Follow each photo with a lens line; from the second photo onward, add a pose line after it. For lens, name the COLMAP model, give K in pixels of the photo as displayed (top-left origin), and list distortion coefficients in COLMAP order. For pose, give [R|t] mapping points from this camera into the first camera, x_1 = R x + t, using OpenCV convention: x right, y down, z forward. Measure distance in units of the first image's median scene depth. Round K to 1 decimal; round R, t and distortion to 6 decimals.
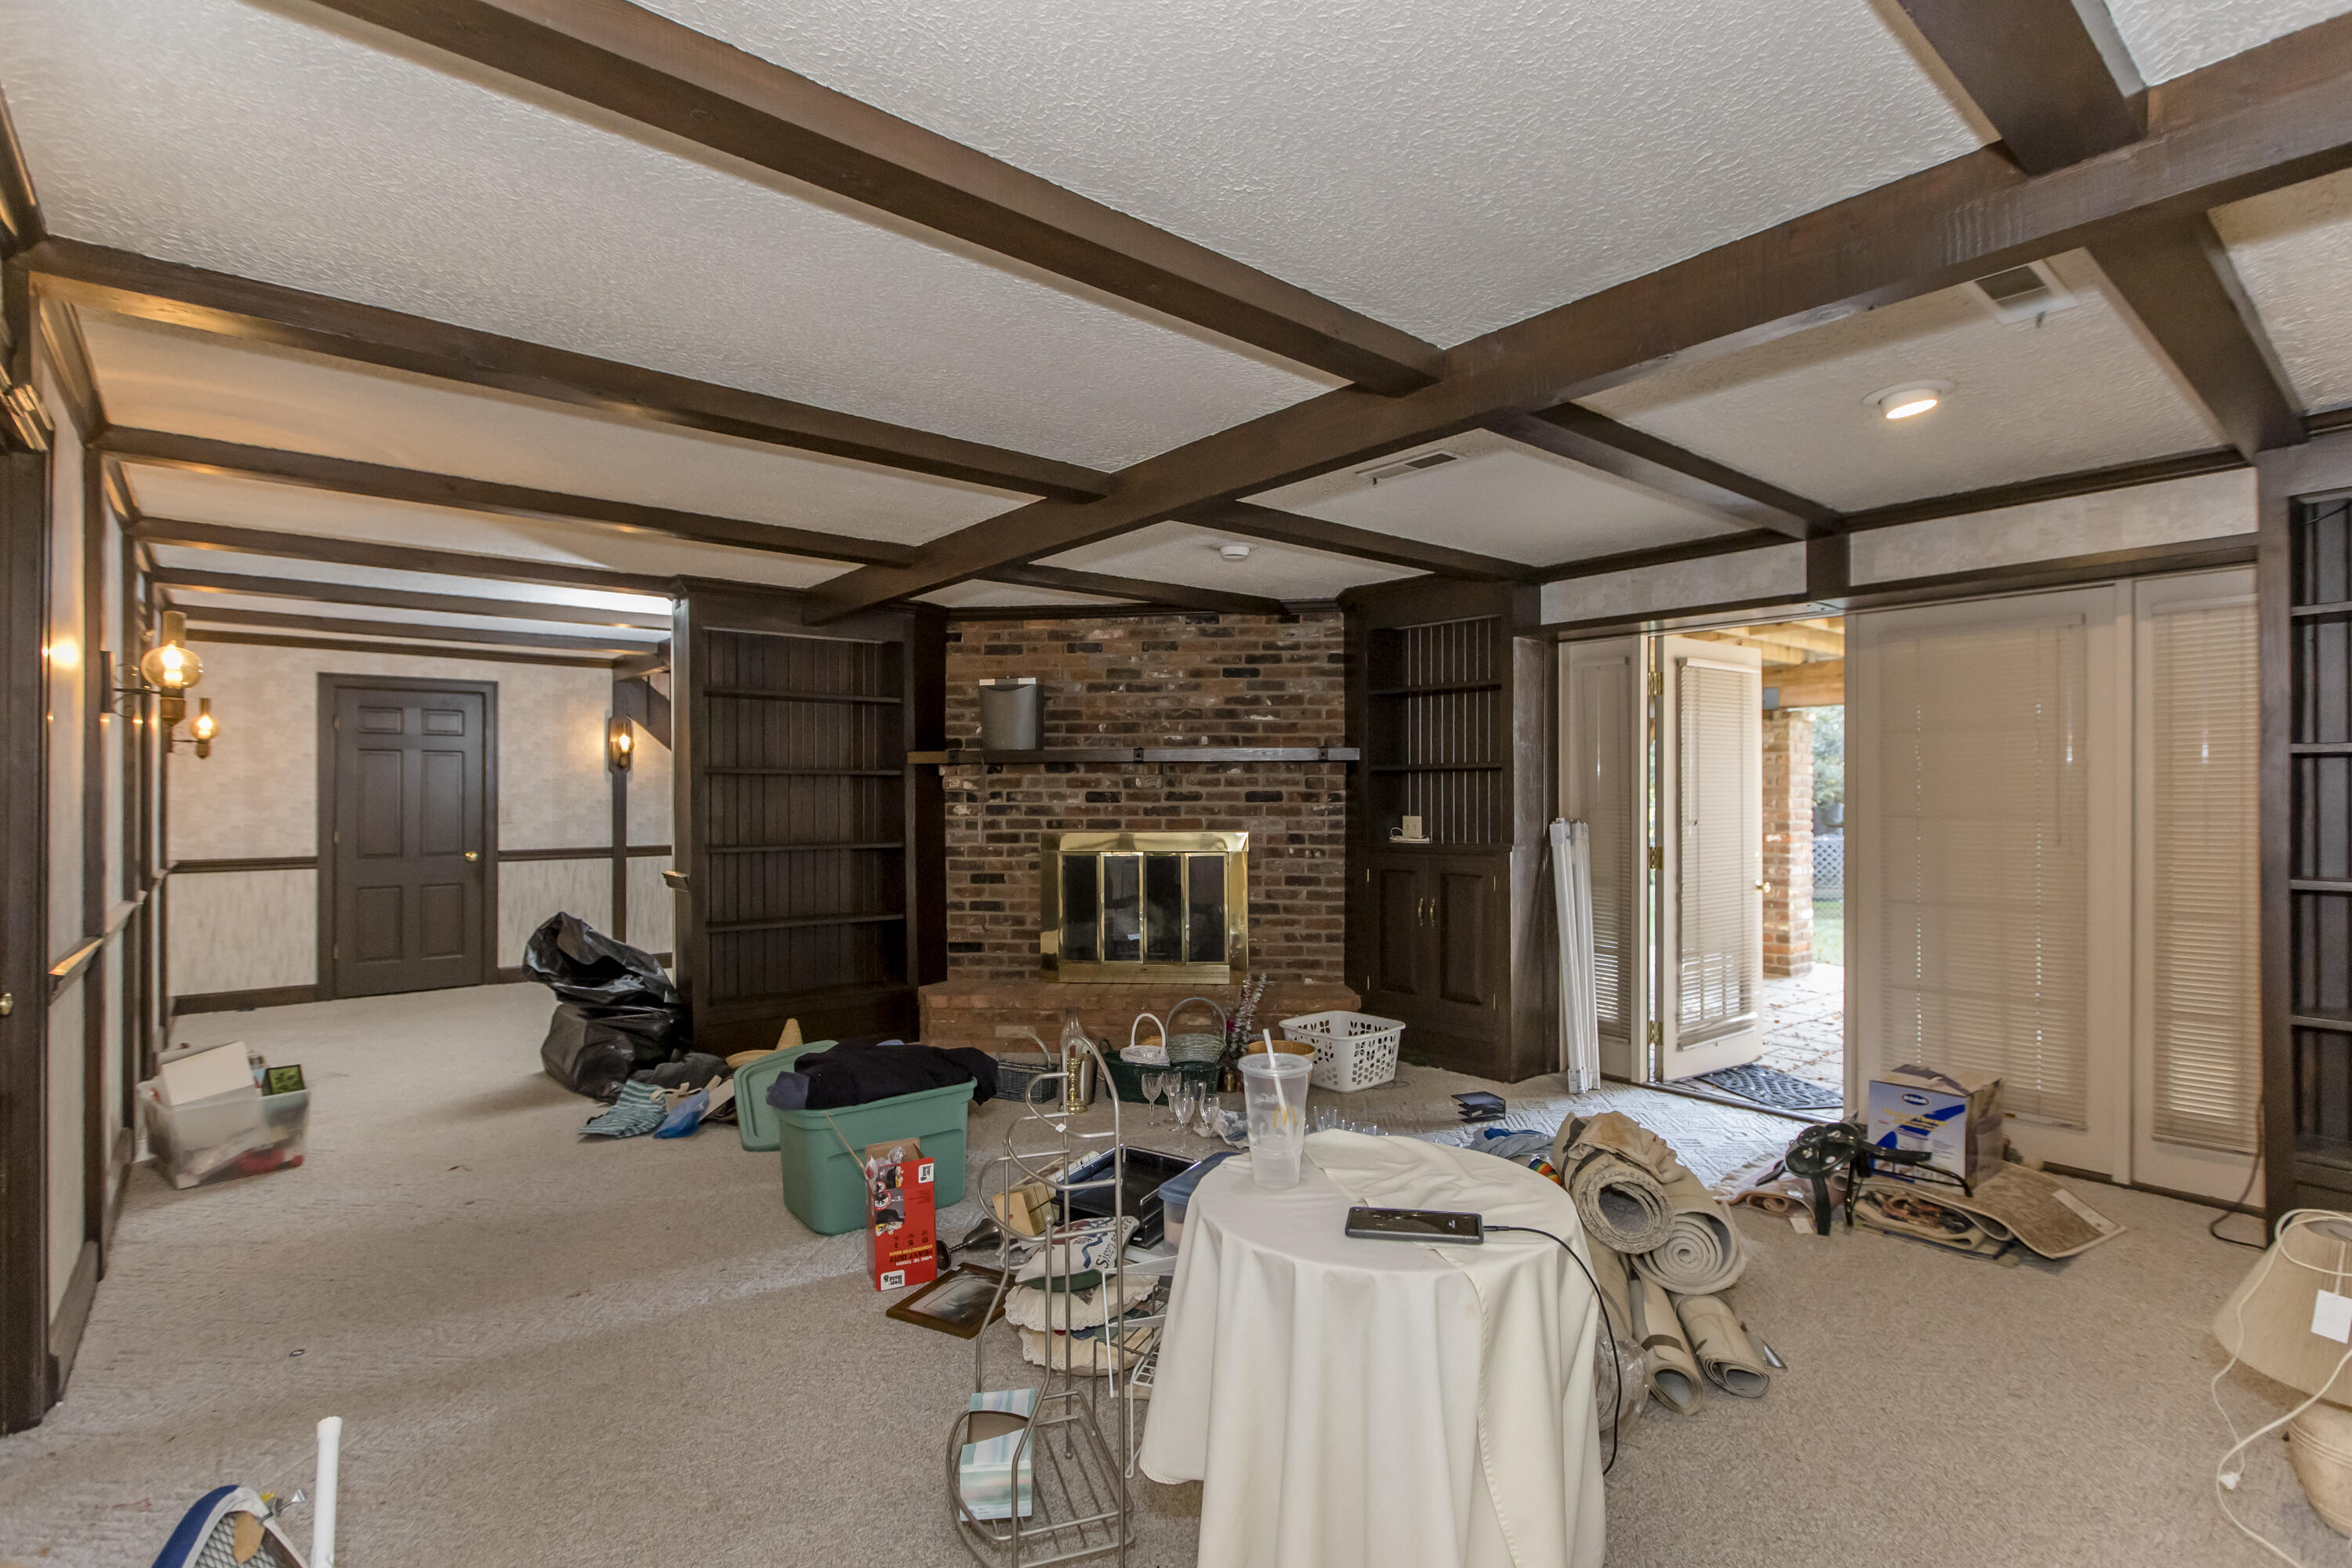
lens RADIAL K [[1122.7, 0, 1169.5], [0, 1122.7, 791.7], [0, 0, 1]] dist [0.001733, 0.000377]
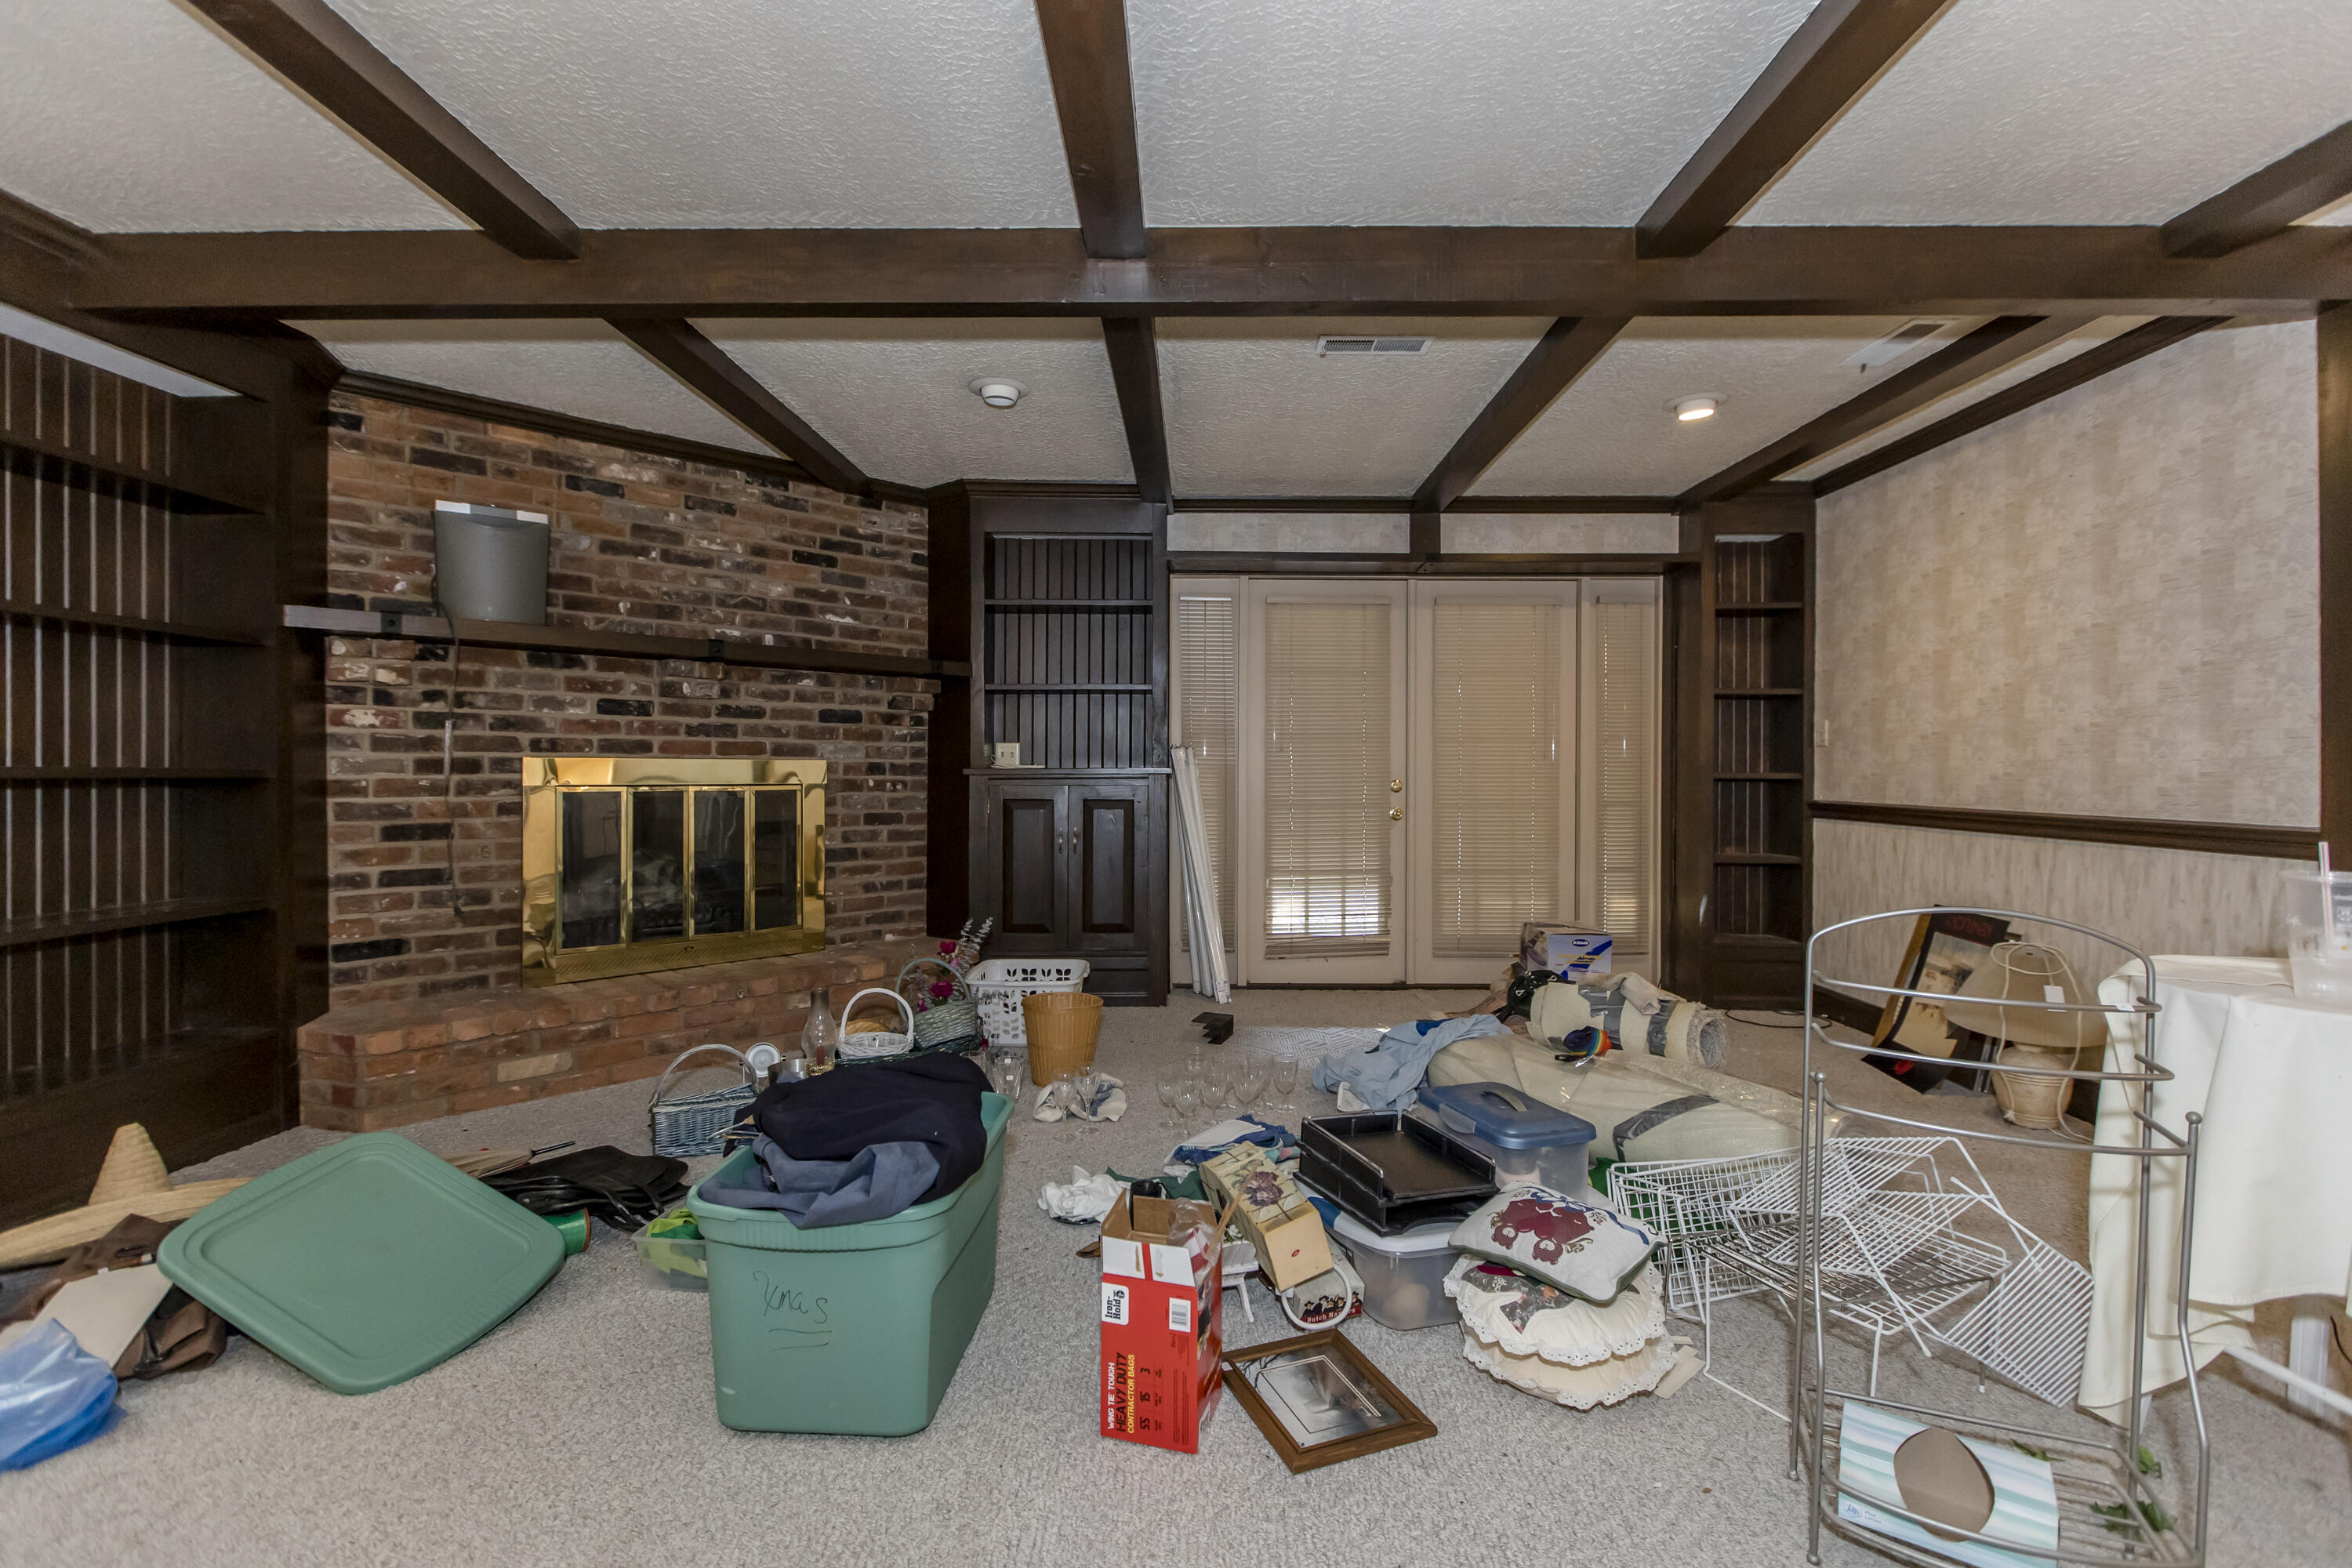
lens RADIAL K [[1051.3, 0, 1176.4], [0, 1051.3, 775.4], [0, 0, 1]] dist [0.001548, 0.000753]
pose [[0.642889, 0.002149, 0.765957, -0.339764], [-0.006480, 0.999976, 0.002633, 0.043134], [-0.765932, -0.006657, 0.642887, 0.323657]]
